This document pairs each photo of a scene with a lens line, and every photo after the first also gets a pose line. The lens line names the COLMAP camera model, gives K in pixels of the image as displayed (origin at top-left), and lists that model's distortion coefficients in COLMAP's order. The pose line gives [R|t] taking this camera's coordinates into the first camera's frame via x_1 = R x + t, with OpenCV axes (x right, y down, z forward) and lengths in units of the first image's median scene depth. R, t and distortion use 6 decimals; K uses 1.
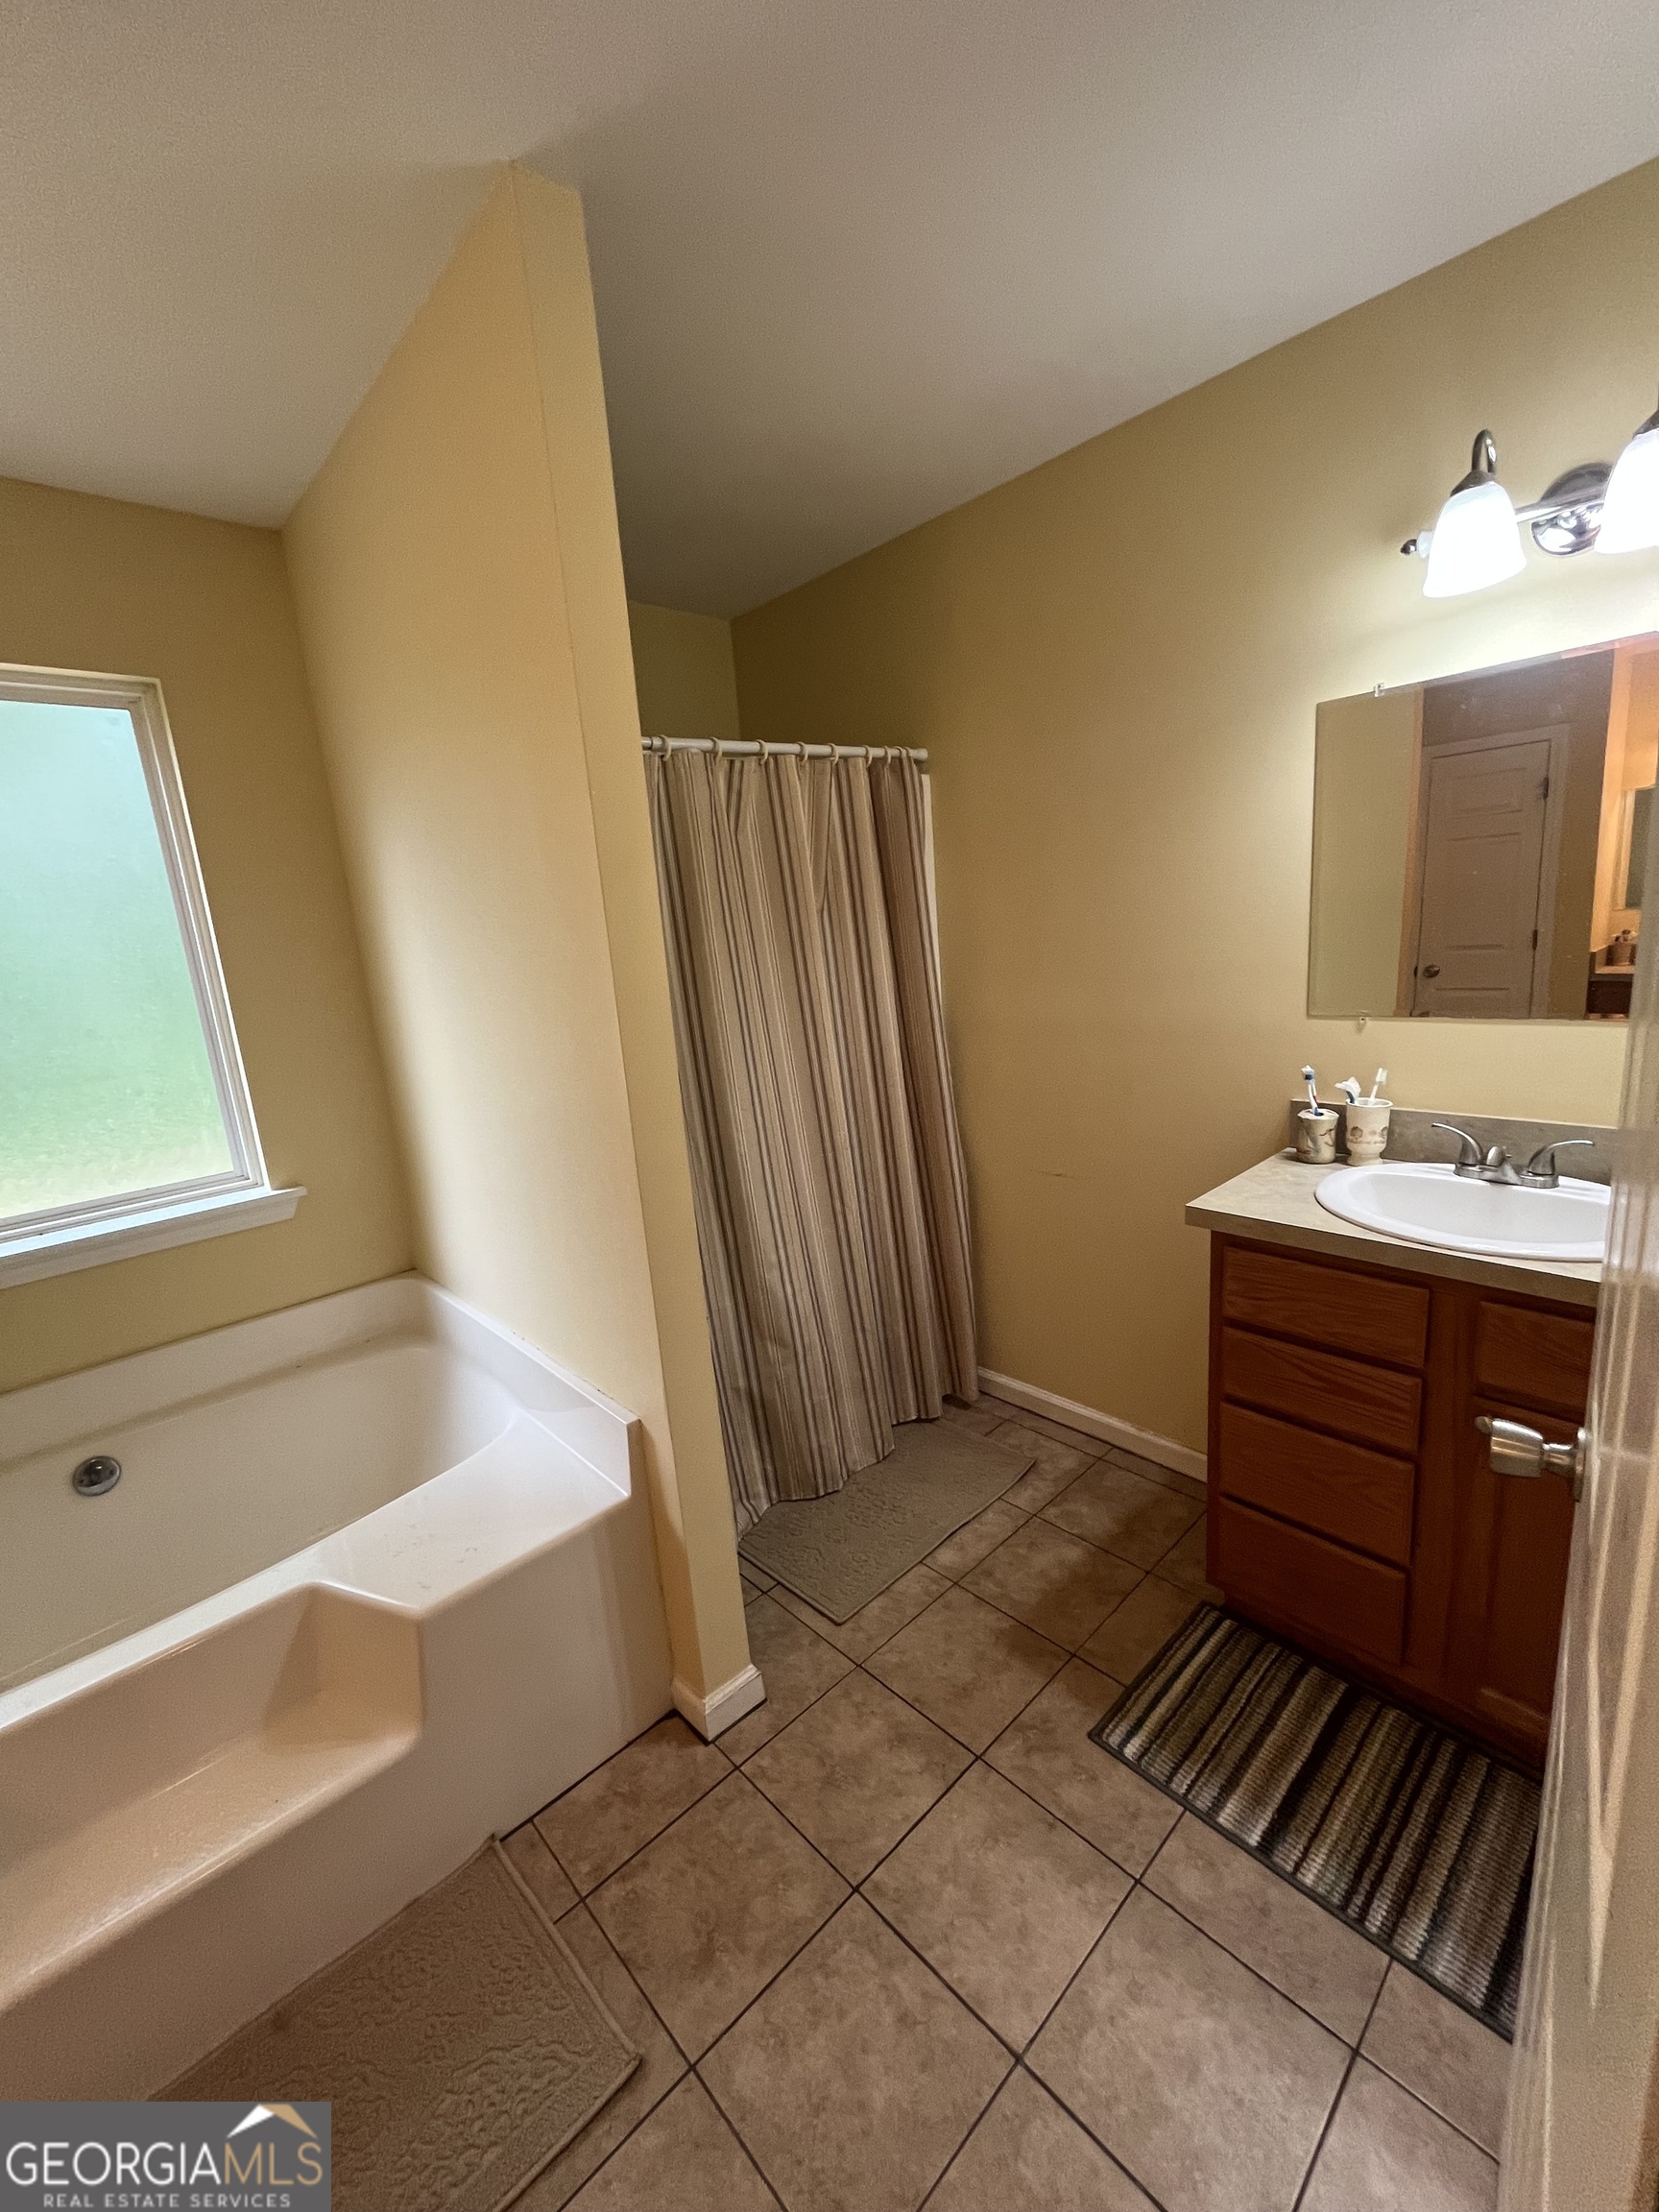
lens RADIAL K [[885.0, 0, 845.1], [0, 885.0, 1114.9], [0, 0, 1]] dist [-0.008003, 0.000046]
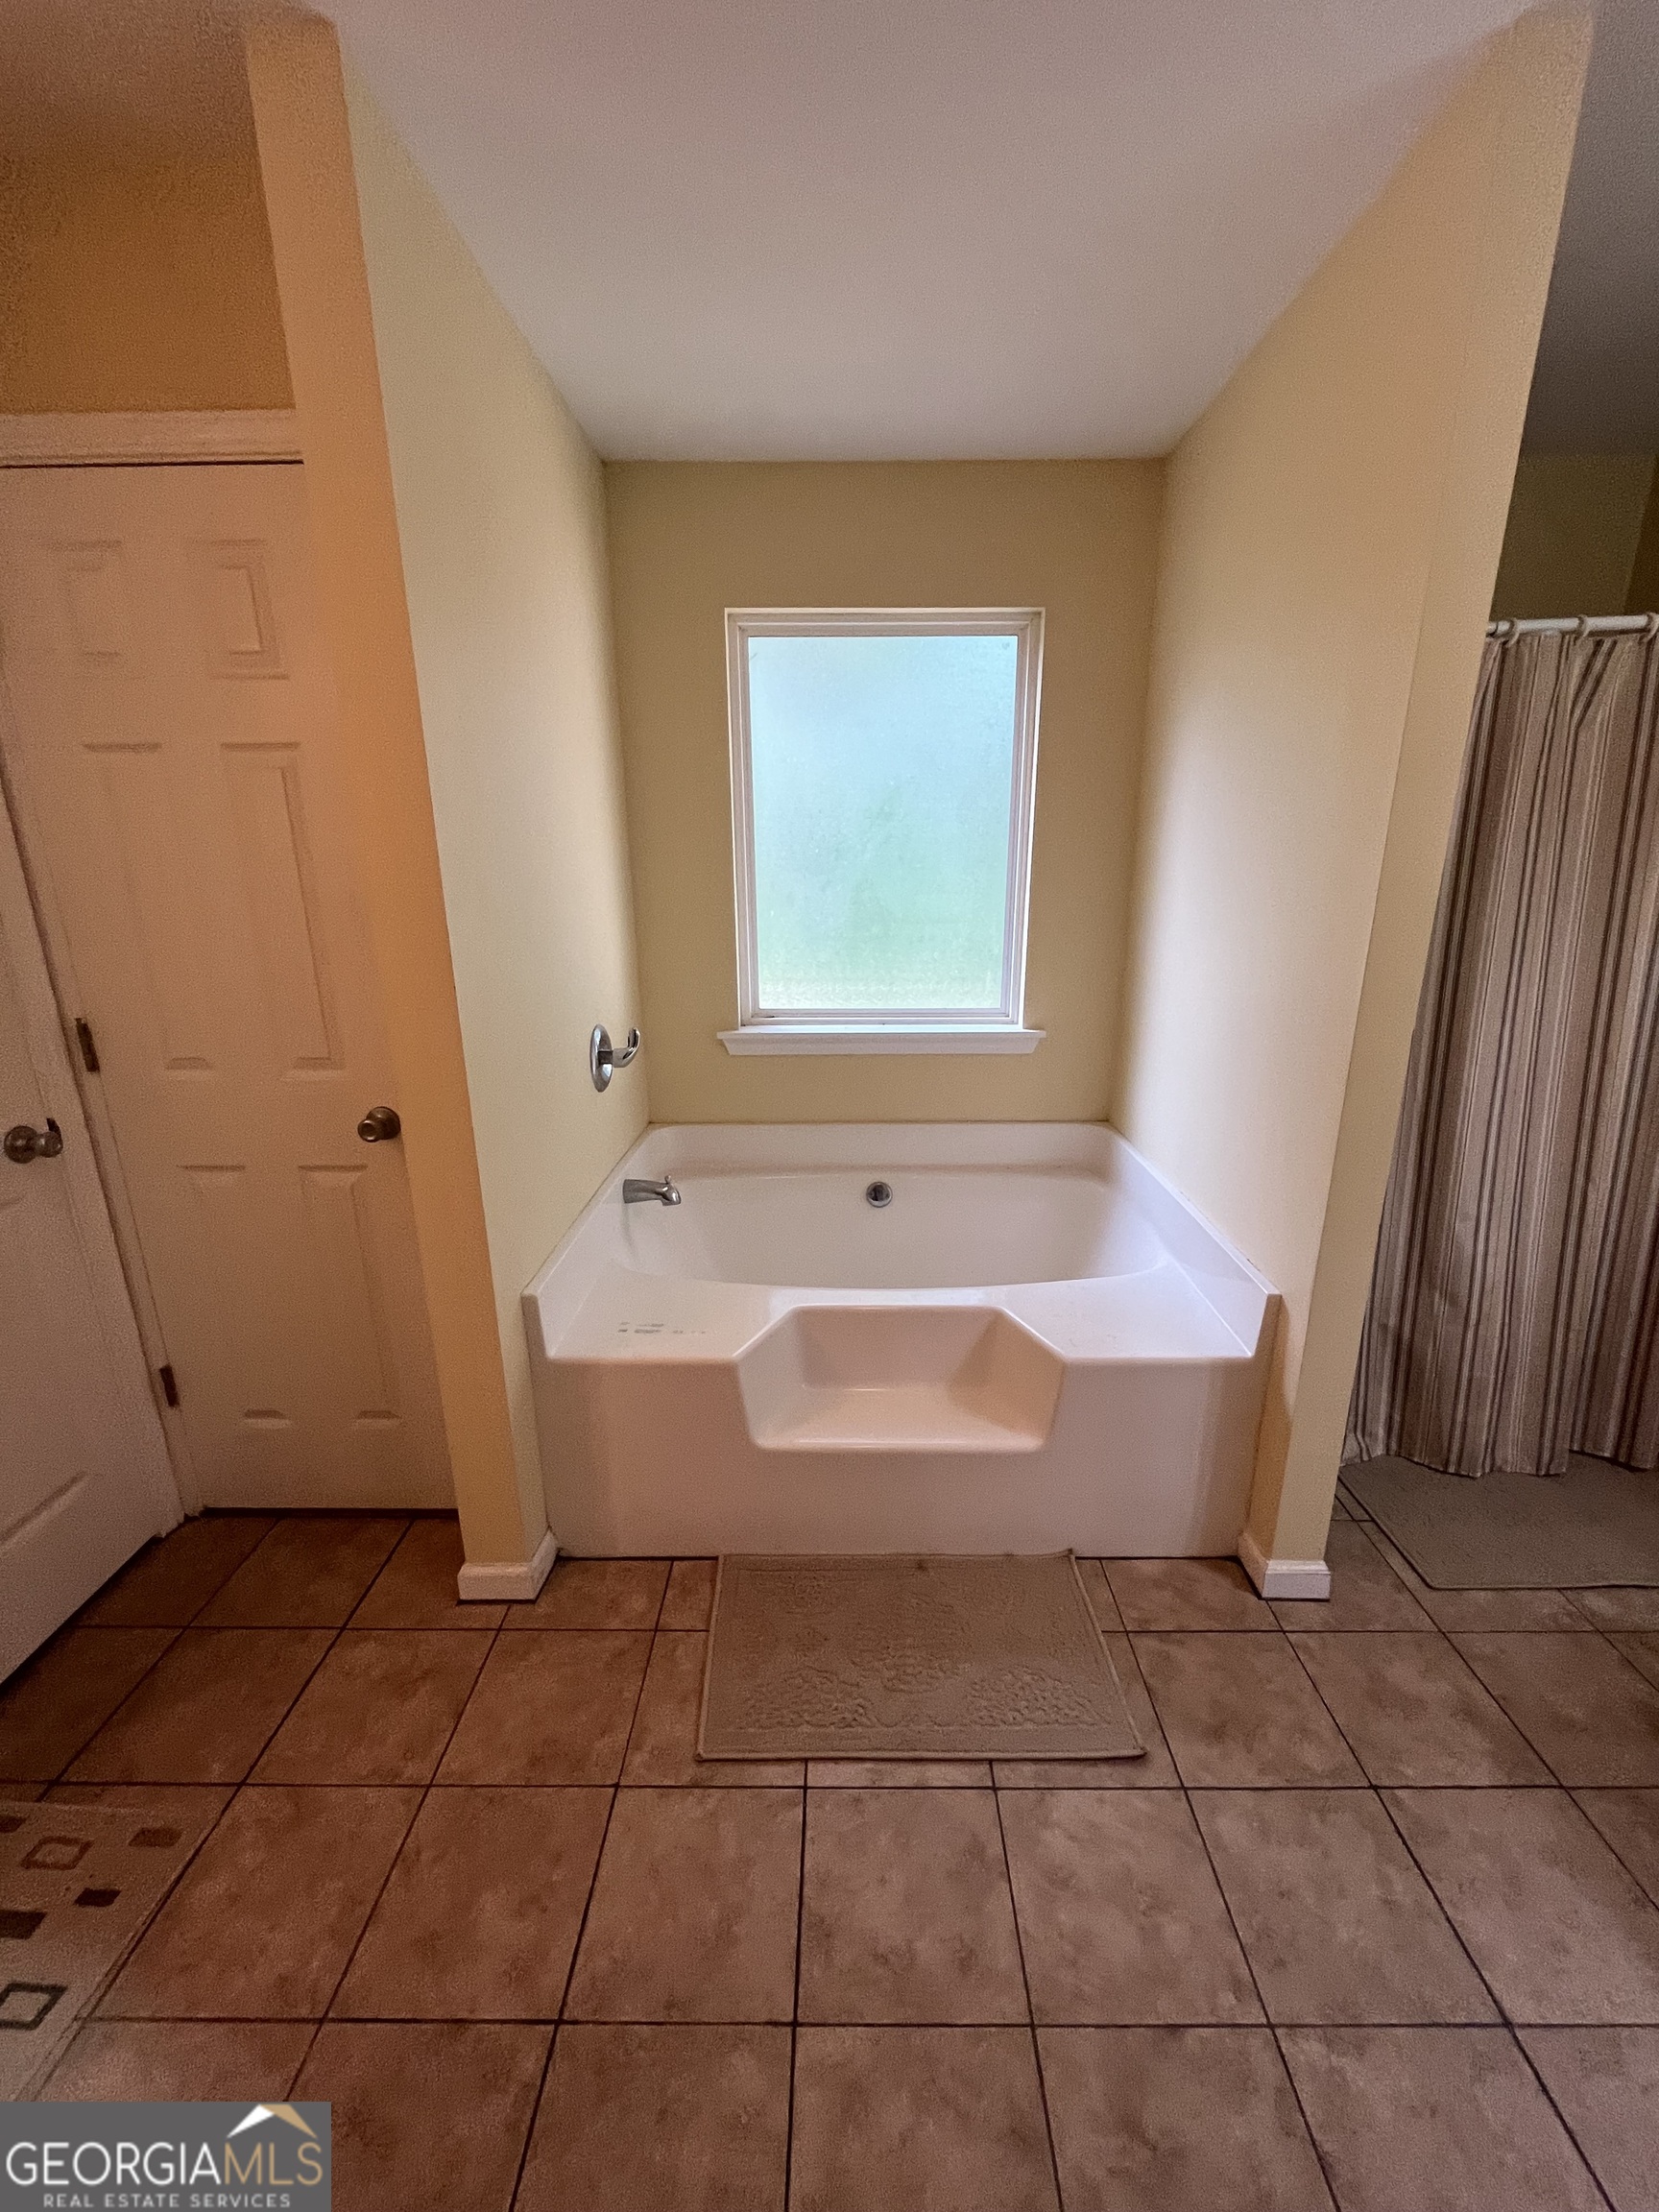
lens RADIAL K [[892.1, 0, 840.7], [0, 892.1, 1116.3], [0, 0, 1]] dist [-0.002321, -0.000217]
pose [[0.718815, 0.262313, -0.643814, 0.023123], [-0.195440, 0.964983, 0.174961, 0.045420], [0.667164, 0.000063, 0.744911, -0.162699]]
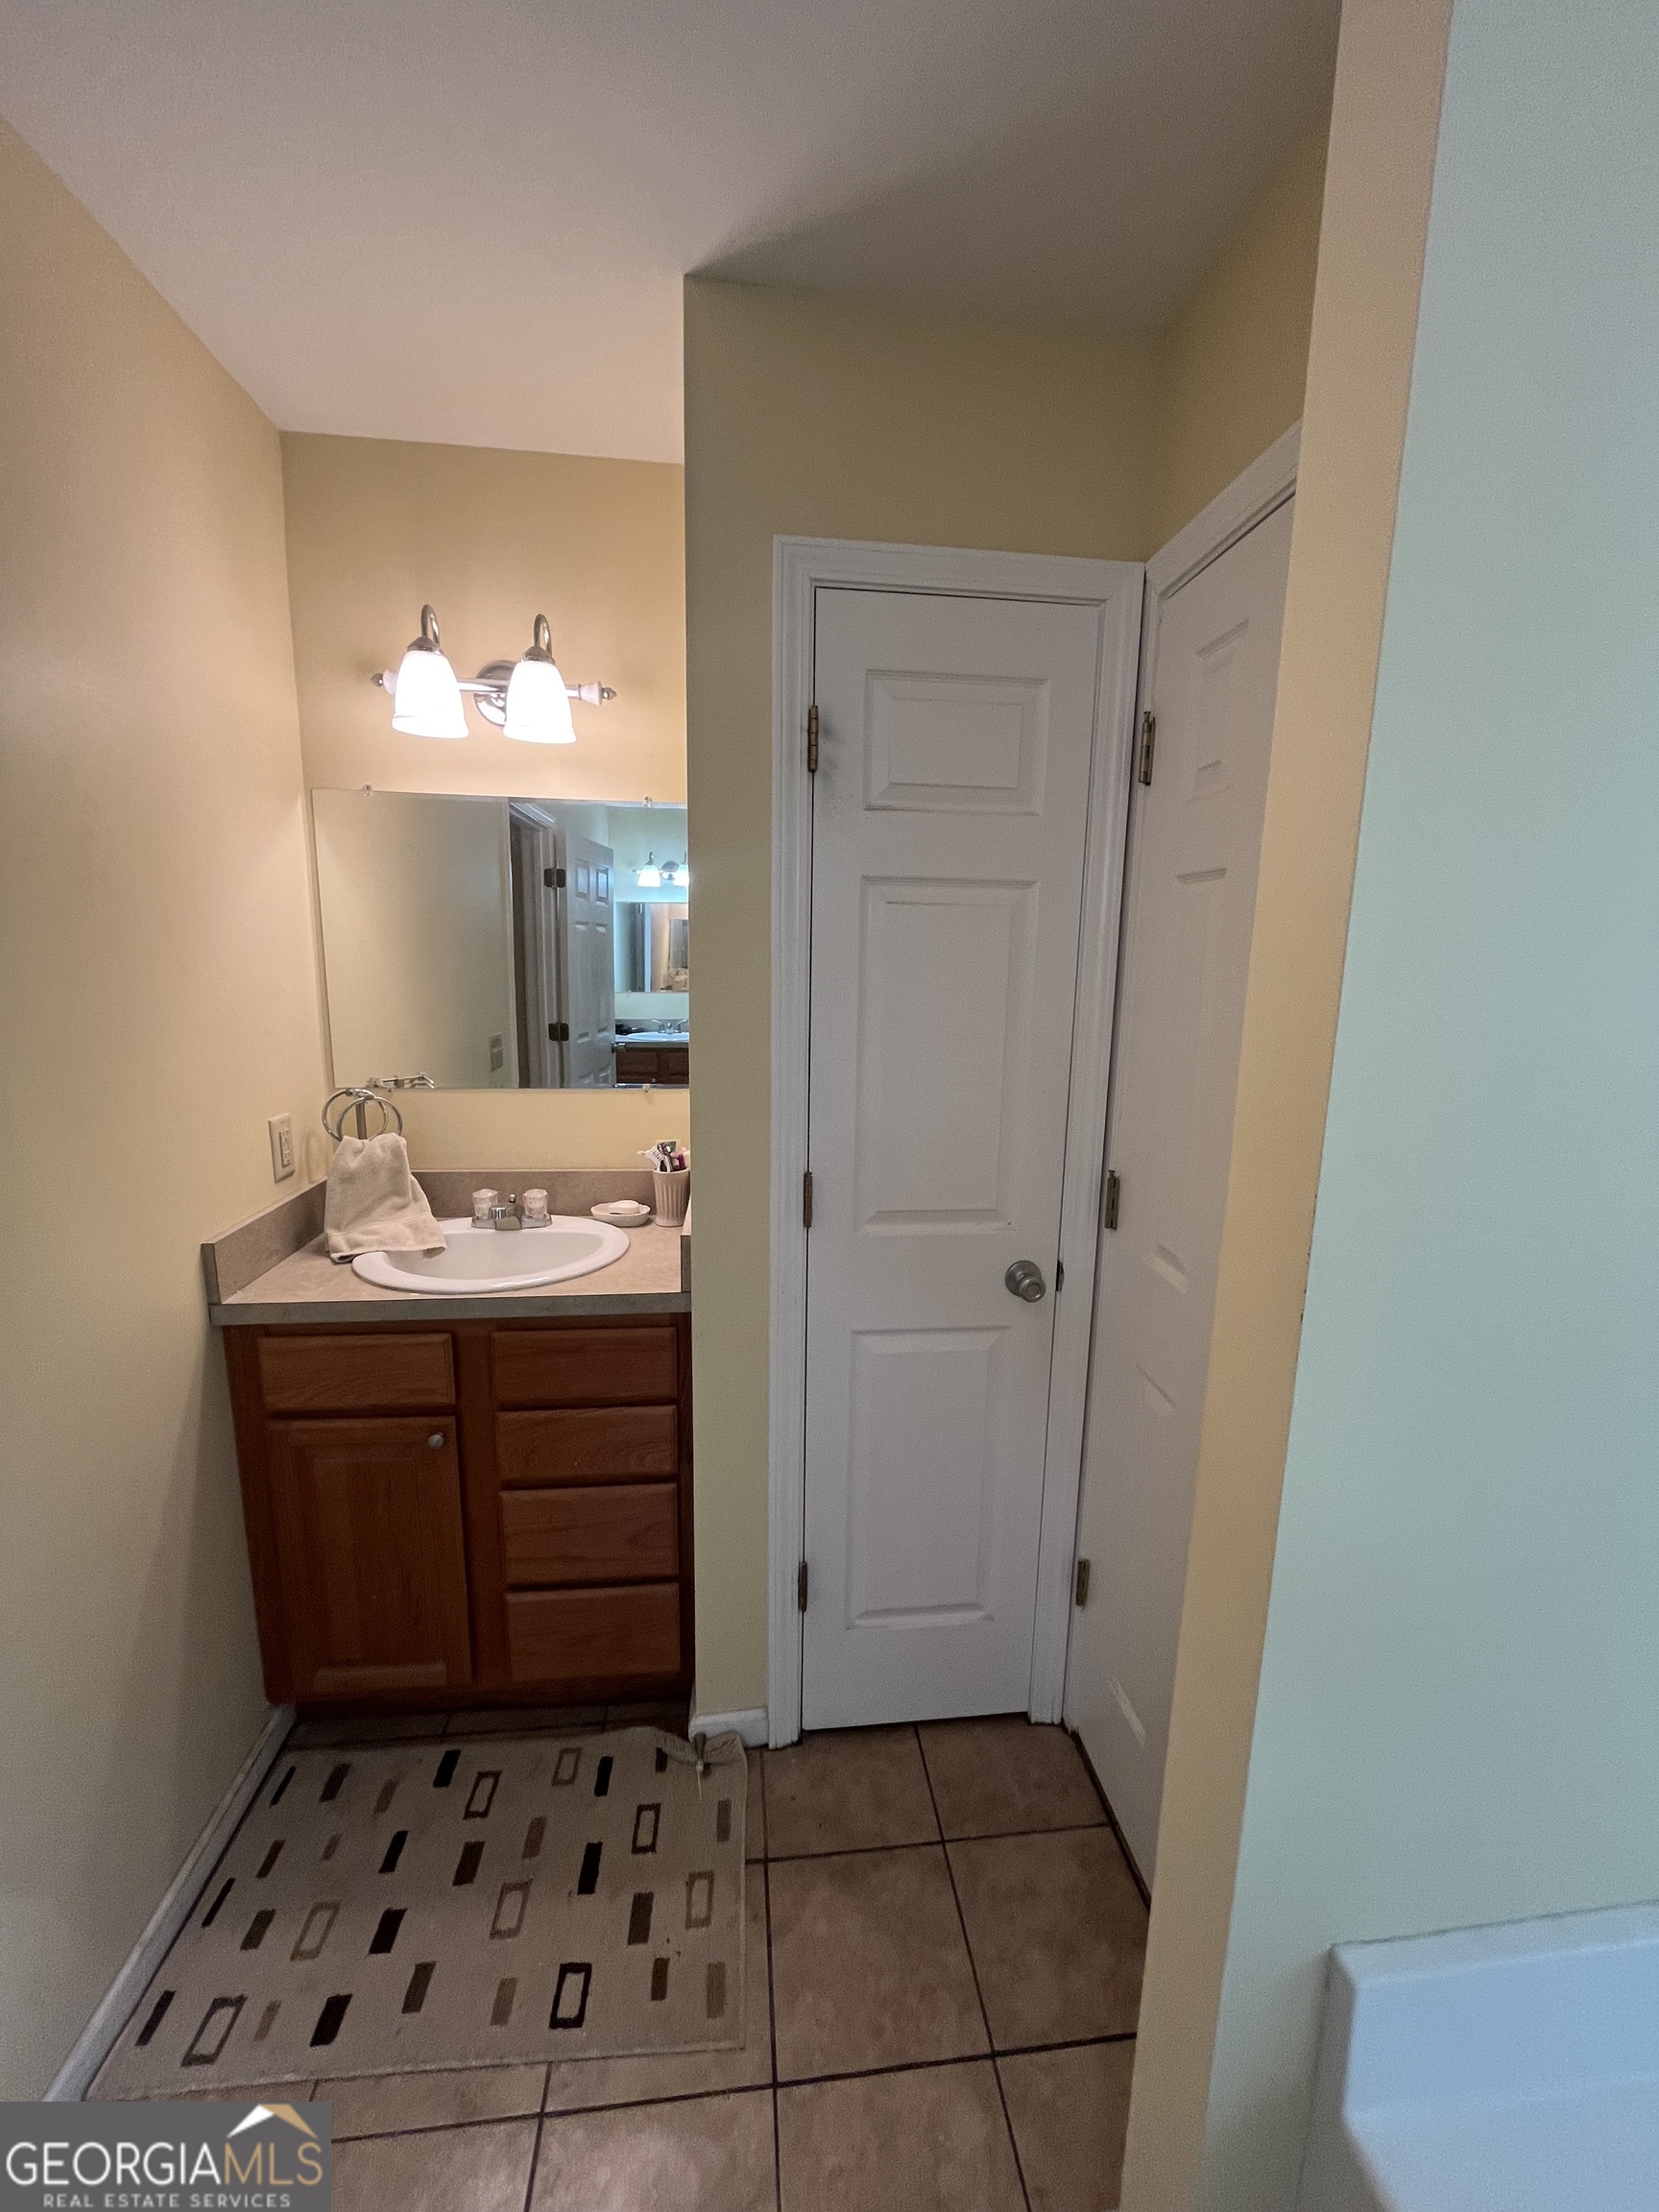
lens RADIAL K [[892.1, 0, 840.7], [0, 892.1, 1116.3], [0, 0, 1]] dist [-0.002321, -0.000217]
pose [[-0.597413, 0.206814, -0.774807, -0.412193], [-0.141286, 0.923916, 0.355553, -0.055261], [0.789390, 0.321882, -0.522739, 0.255774]]
